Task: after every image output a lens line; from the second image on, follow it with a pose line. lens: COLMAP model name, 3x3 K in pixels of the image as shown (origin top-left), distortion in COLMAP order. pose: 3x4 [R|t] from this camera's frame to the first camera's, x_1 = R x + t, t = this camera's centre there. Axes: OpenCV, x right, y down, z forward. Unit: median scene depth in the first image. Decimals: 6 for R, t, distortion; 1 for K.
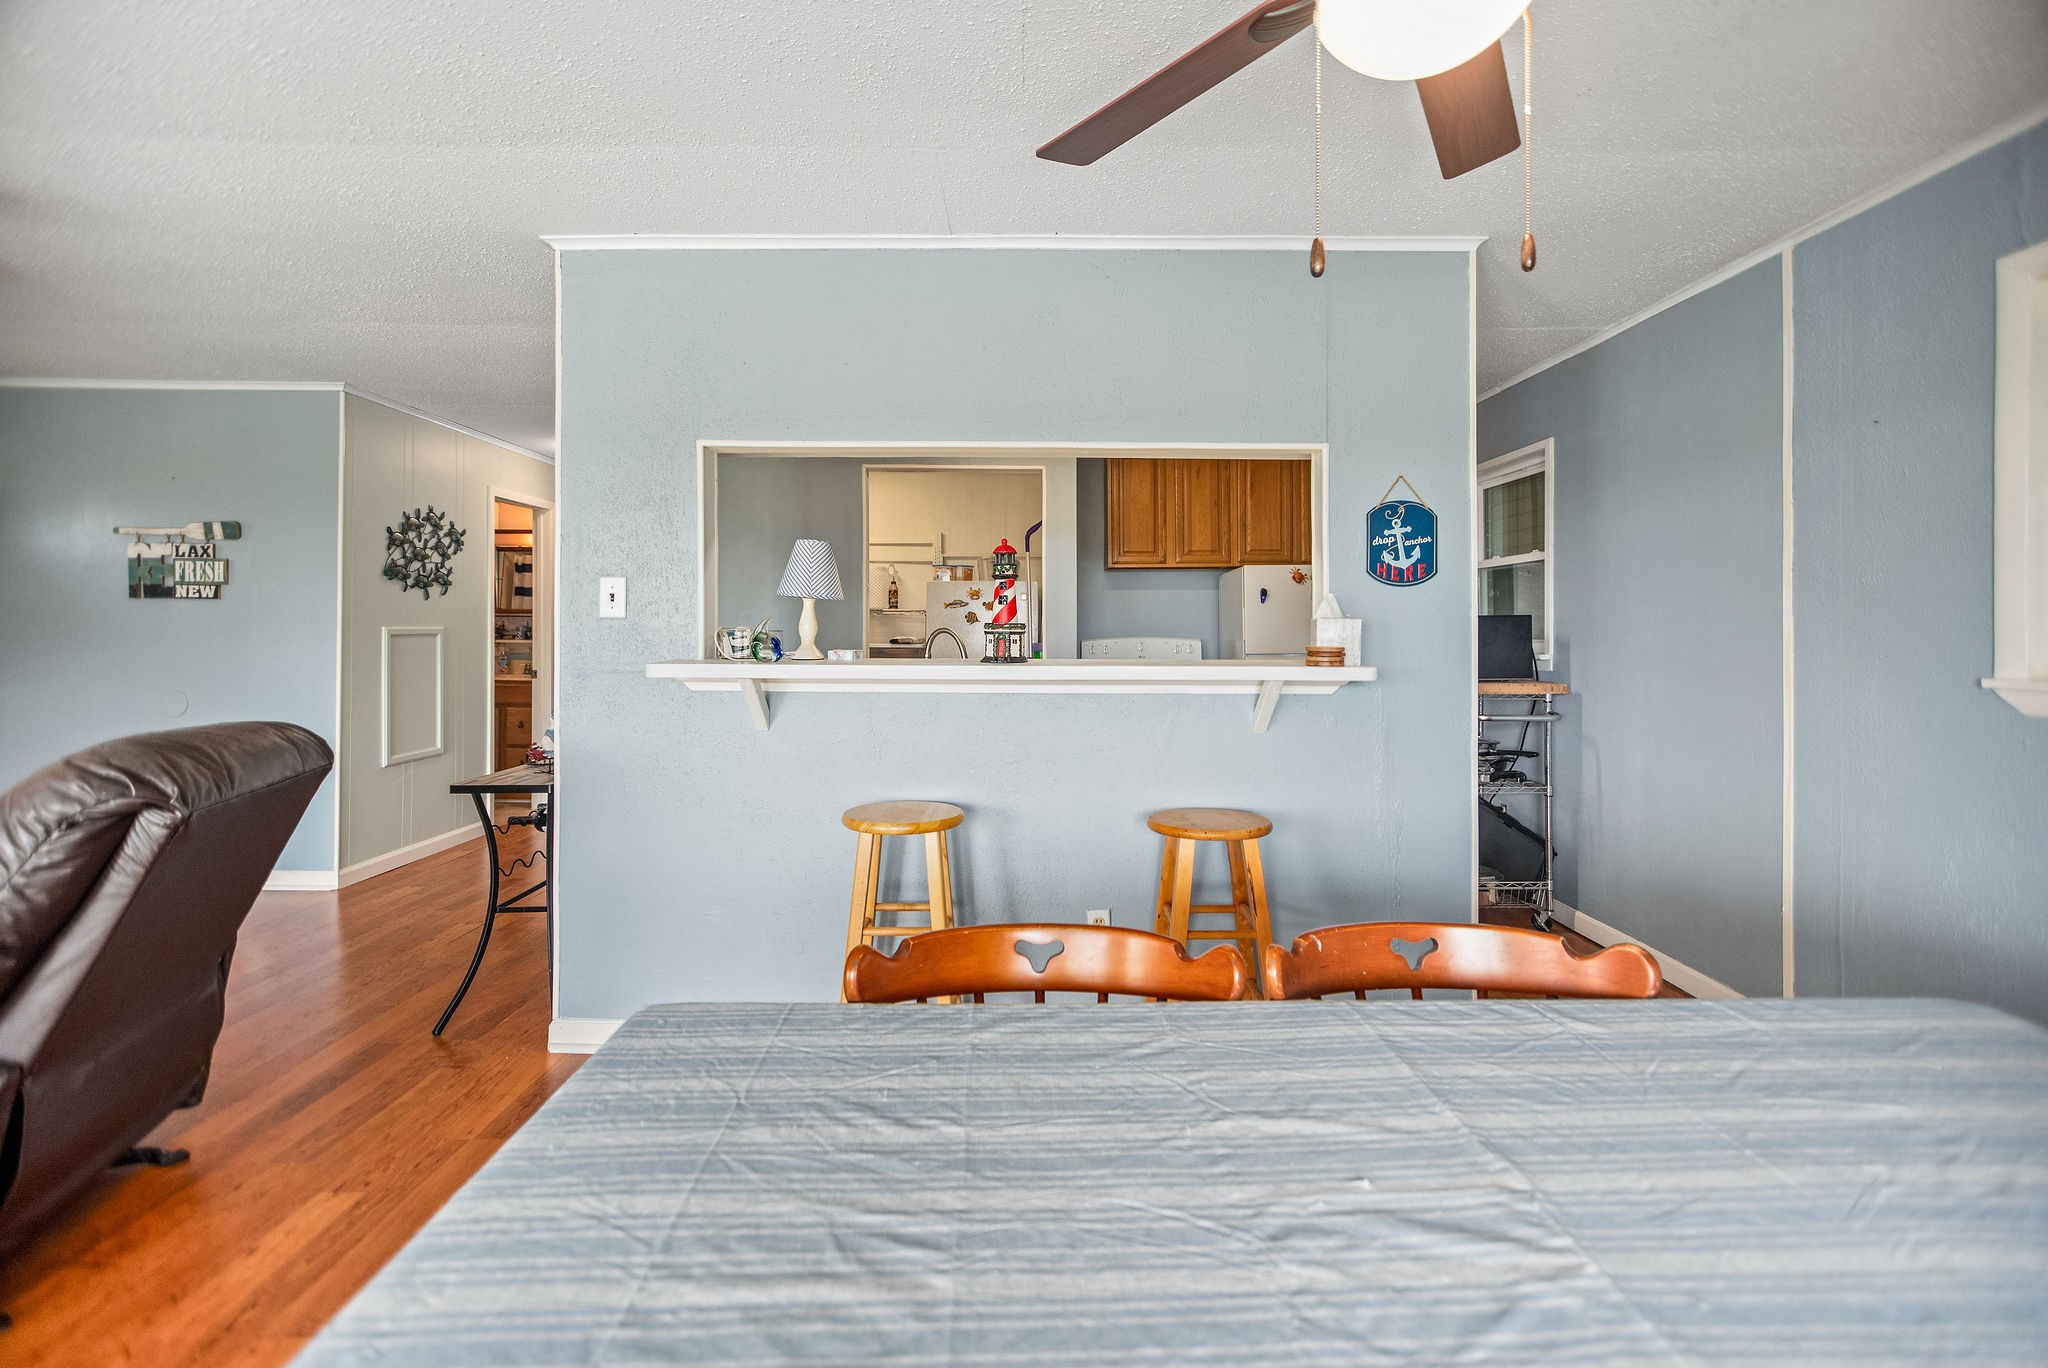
lens RADIAL K [[845.4, 0, 1010.8], [0, 845.4, 619.5], [0, 0, 1]] dist [0.001734, 0.000852]
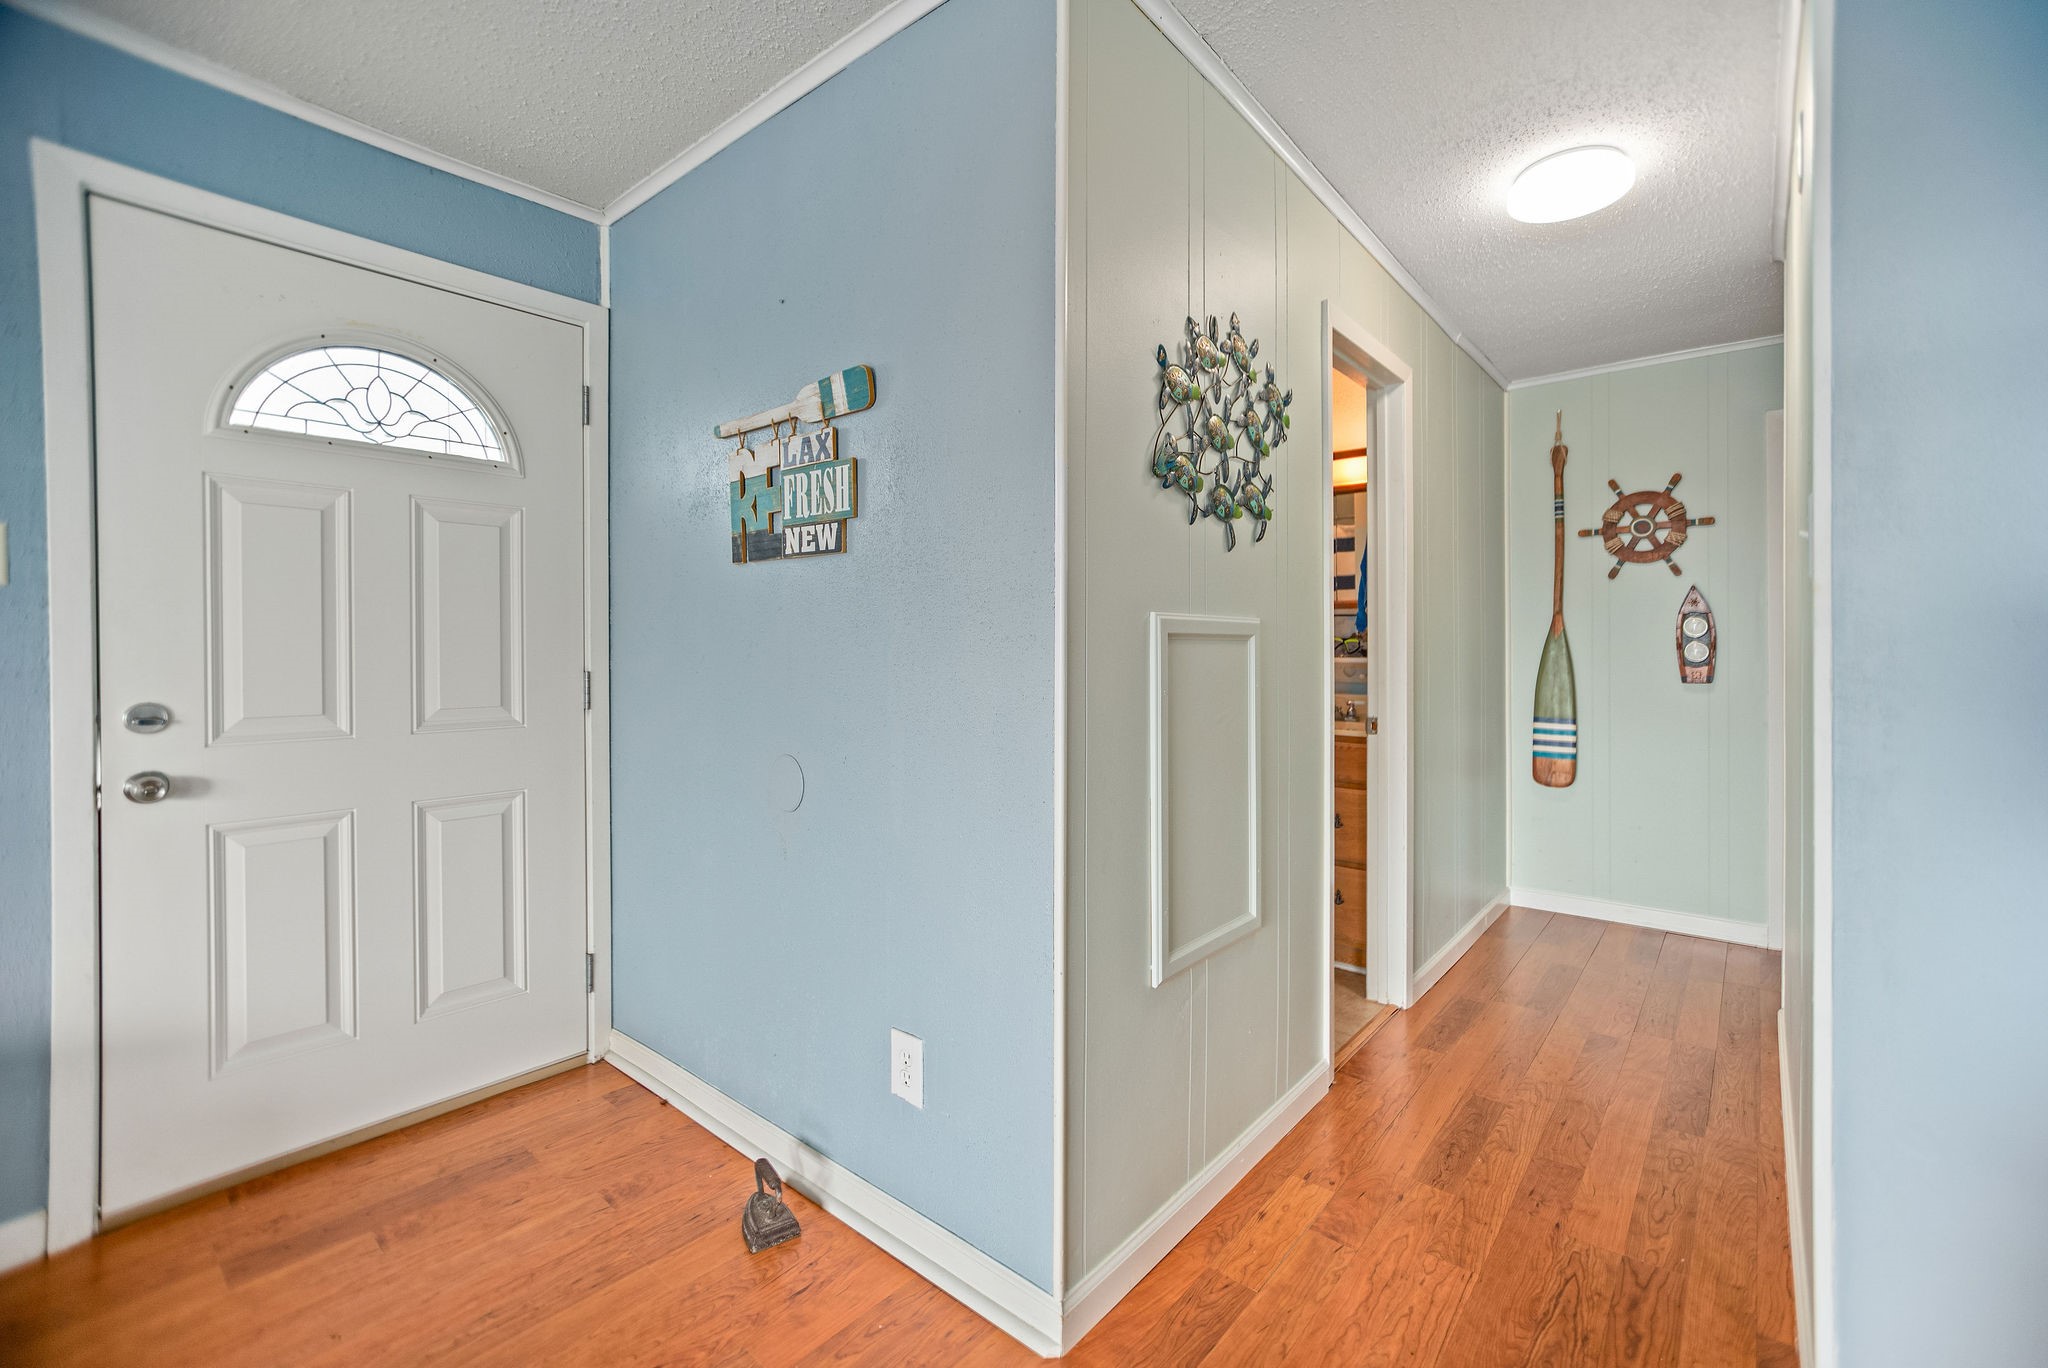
lens RADIAL K [[845.4, 0, 1050.1], [0, 845.4, 659.4], [0, 0, 1]] dist [0.001734, 0.000852]
pose [[0.772816, 0.004357, -0.634615, -0.510800], [0.007569, 0.999842, 0.016081, 0.021966], [0.634585, -0.017230, 0.772661, 0.647009]]
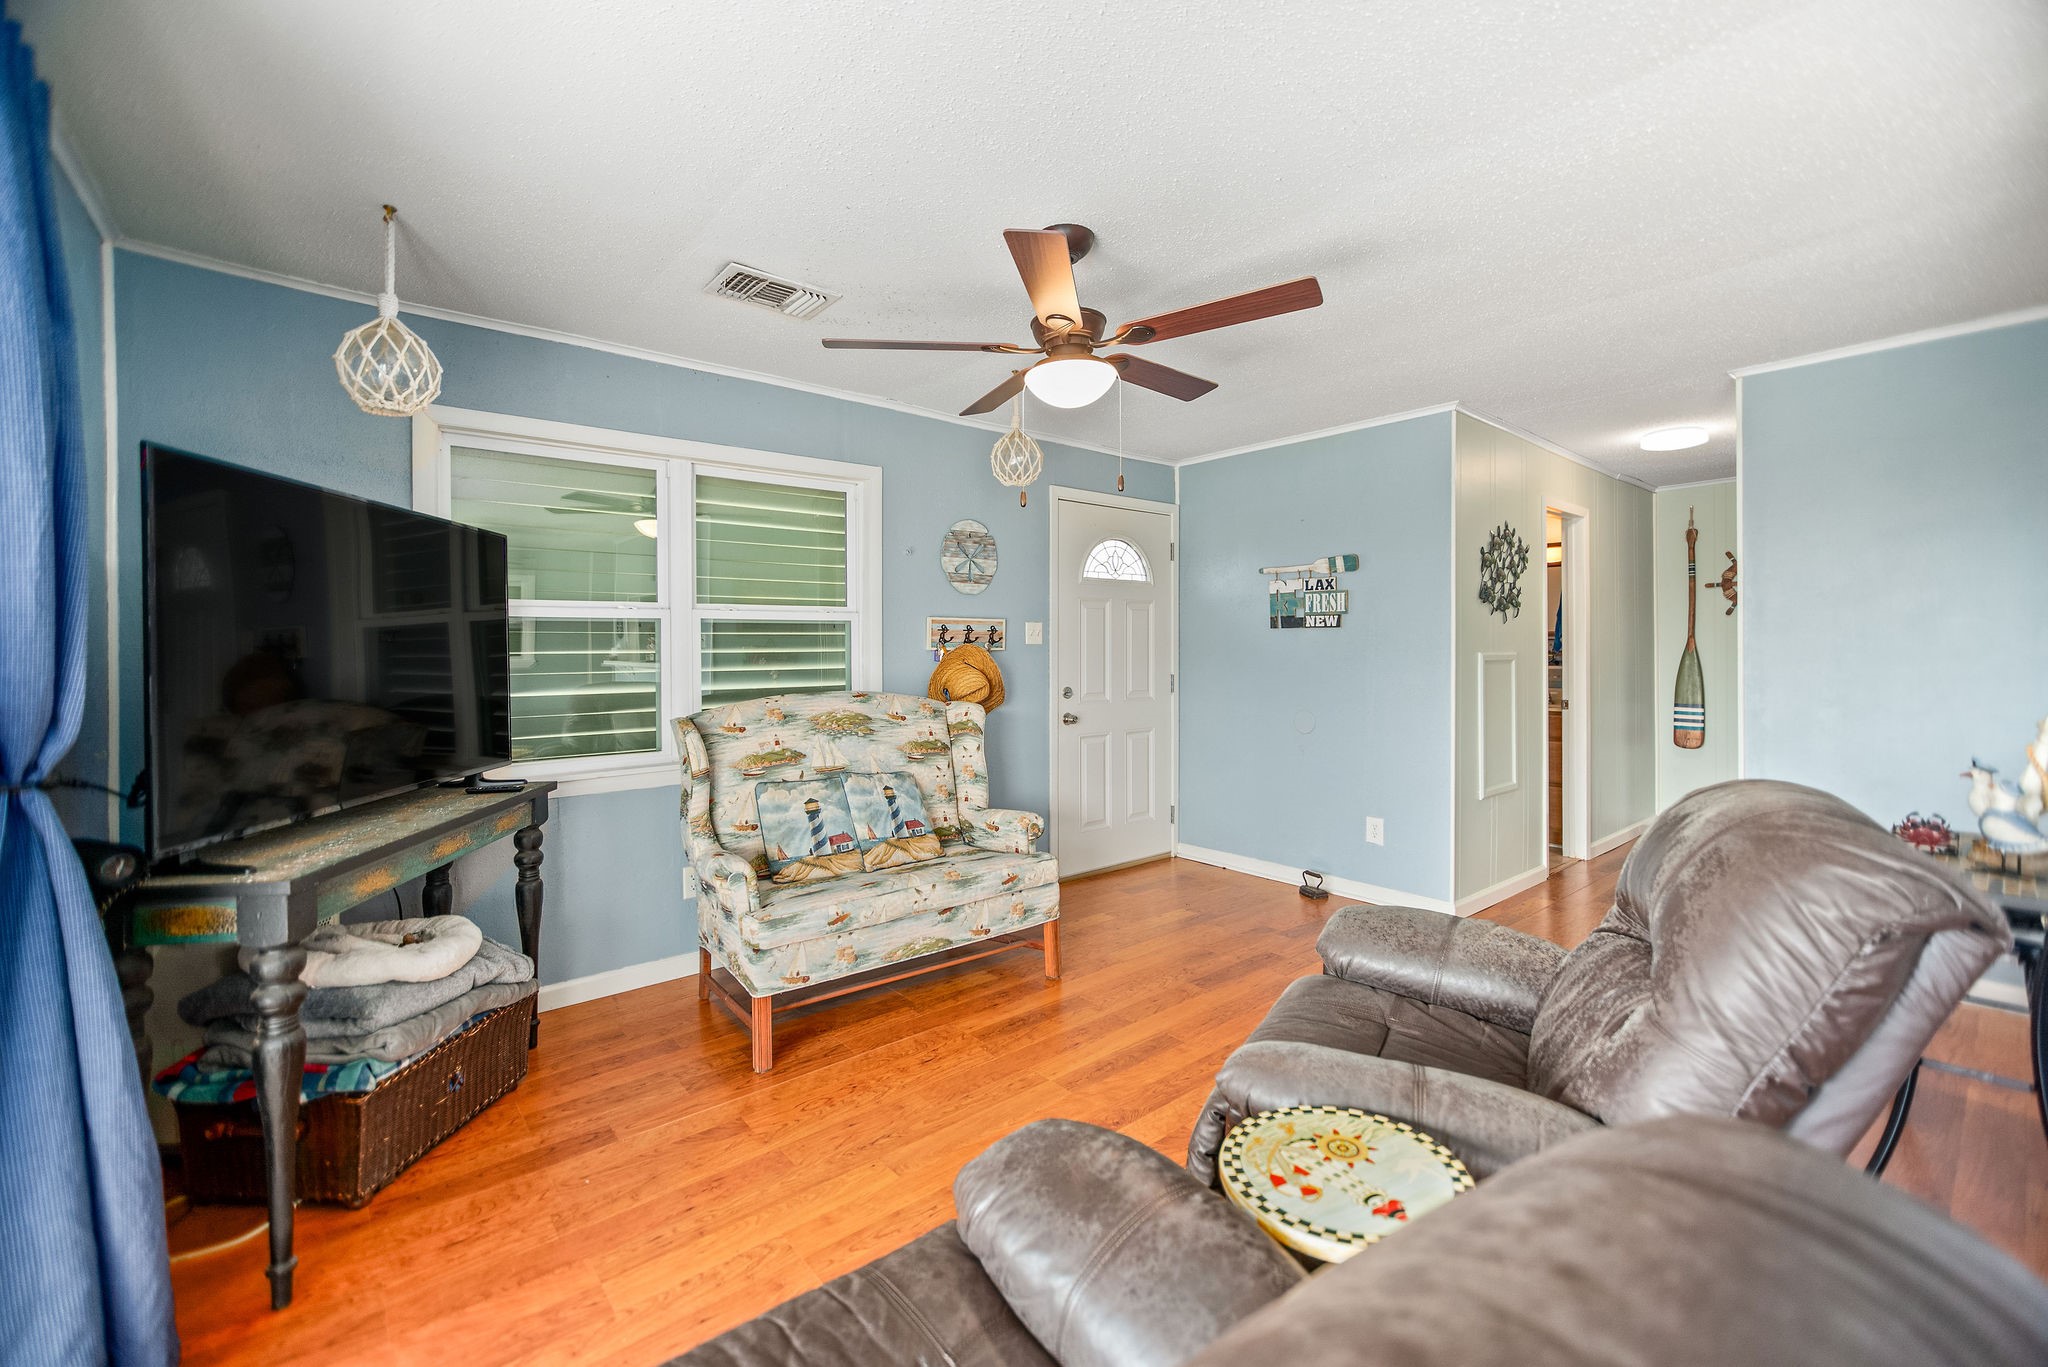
lens RADIAL K [[845.4, 0, 1035.8], [0, 845.4, 655.7], [0, 0, 1]] dist [0.001734, 0.000852]
pose [[0.655465, 0.001318, -0.755224, -0.330444], [0.011665, 0.999862, 0.011869, -0.004651], [0.755135, -0.016589, 0.655359, -0.004537]]
